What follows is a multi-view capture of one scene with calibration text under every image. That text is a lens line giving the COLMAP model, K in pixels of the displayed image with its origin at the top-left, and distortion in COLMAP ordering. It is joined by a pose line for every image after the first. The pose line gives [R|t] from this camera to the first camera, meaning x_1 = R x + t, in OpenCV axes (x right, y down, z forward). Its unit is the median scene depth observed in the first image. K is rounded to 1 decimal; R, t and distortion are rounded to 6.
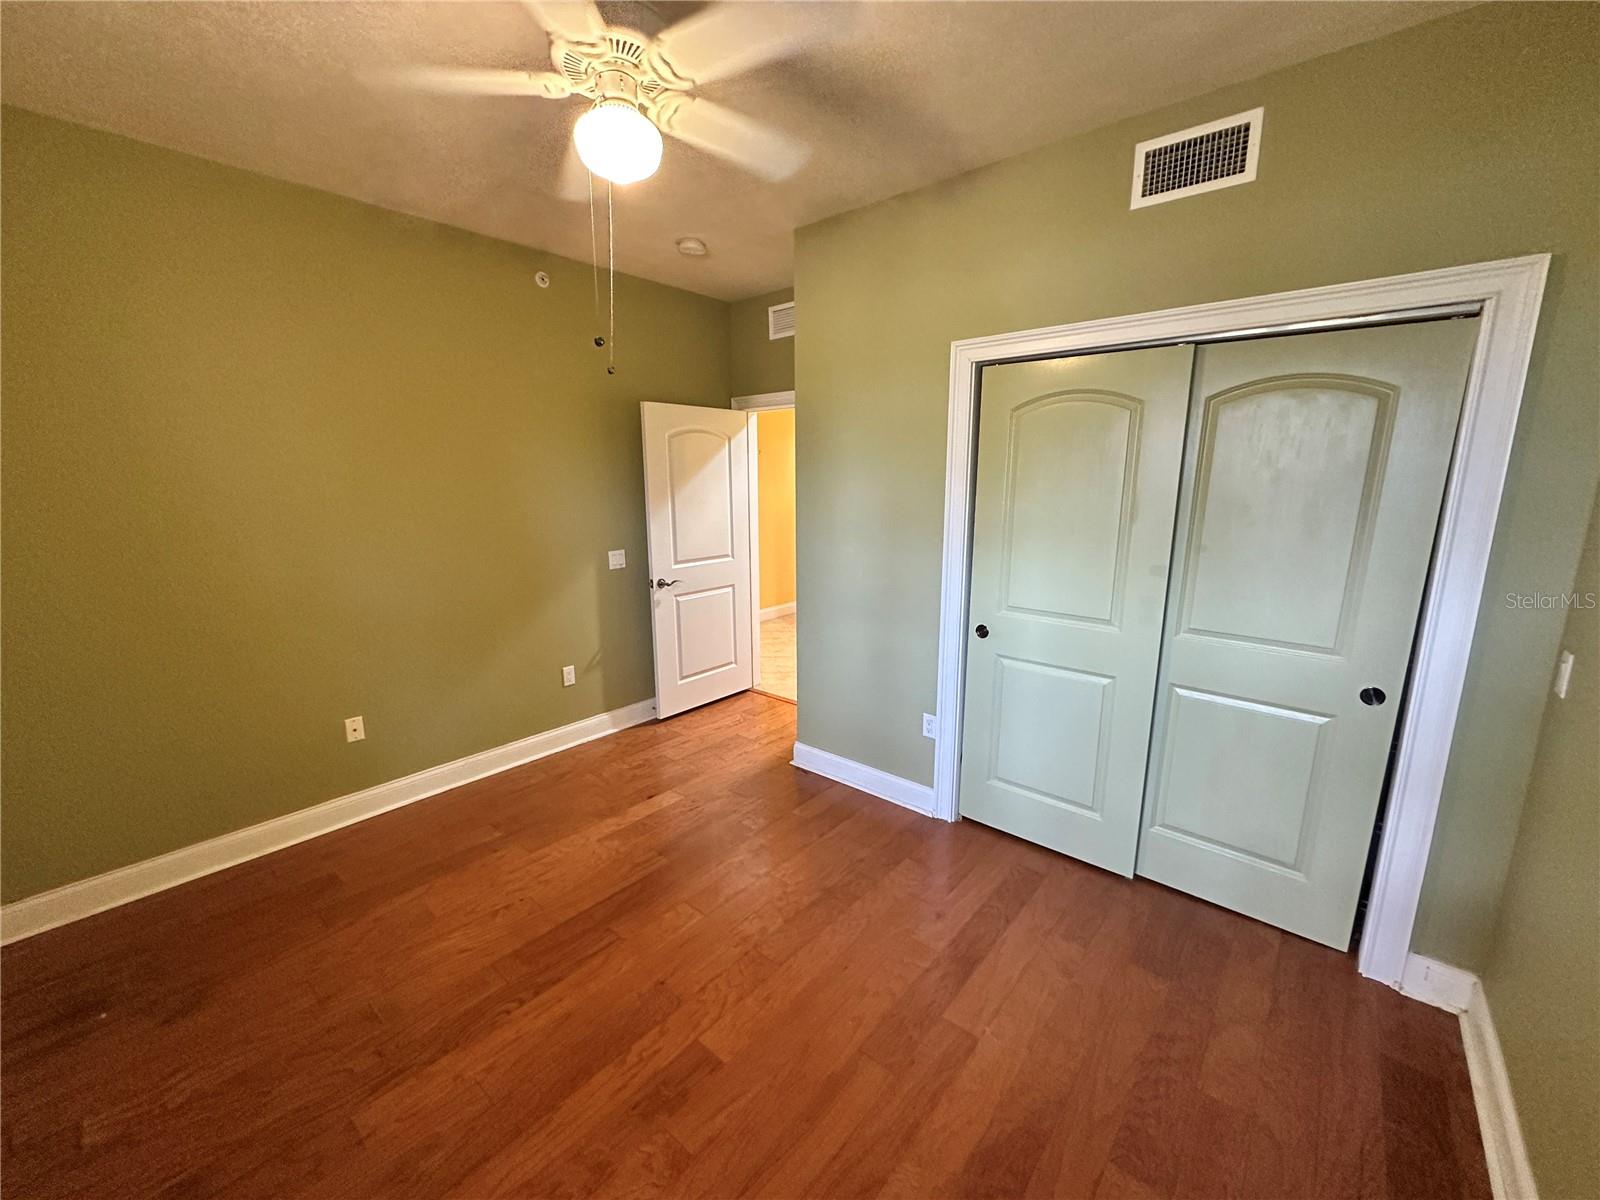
lens RADIAL K [[638.3, 0, 799.1], [0, 638.3, 600.2], [0, 0, 1]] dist [-0.002151, 0.000623]
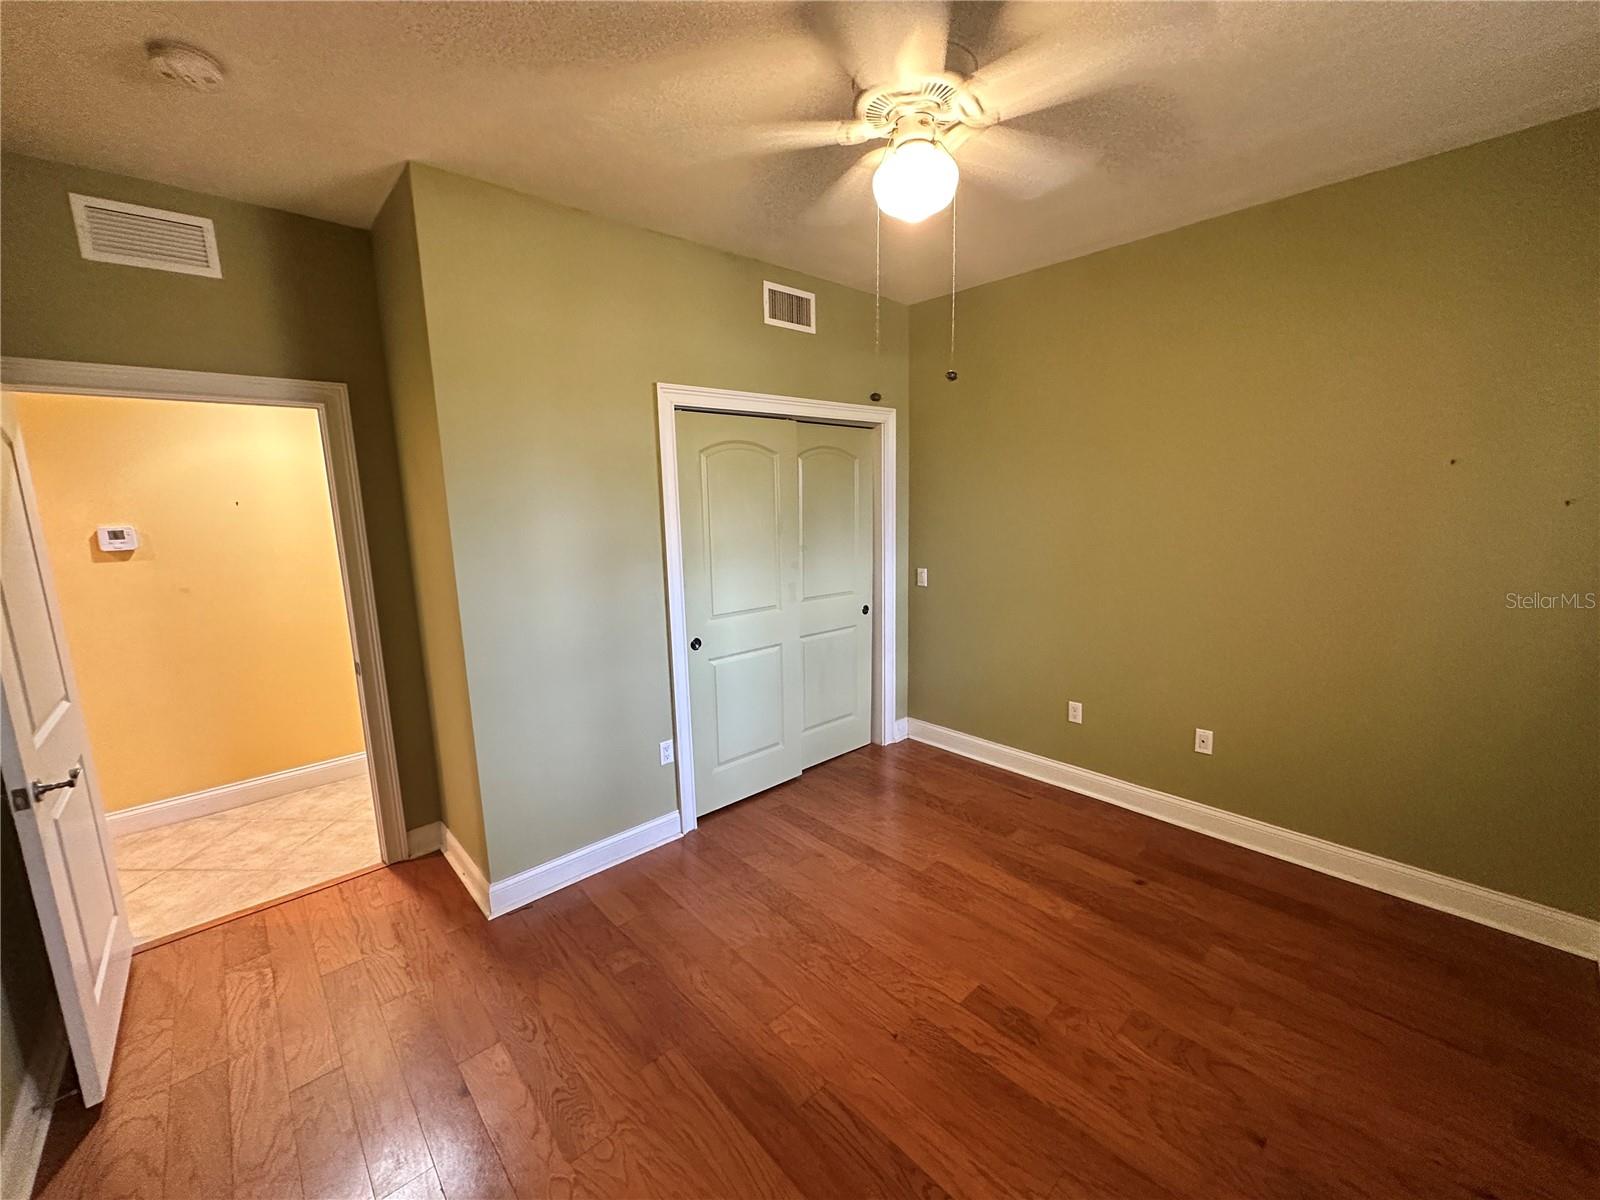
lens RADIAL K [[638.3, 0, 799.1], [0, 638.3, 600.2], [0, 0, 1]] dist [-0.002151, 0.000623]
pose [[0.122616, -0.160614, 0.979371, -1.053119], [0.216610, 0.967358, 0.131525, -0.180395], [-0.968527, 0.196015, 0.153405, 0.862994]]
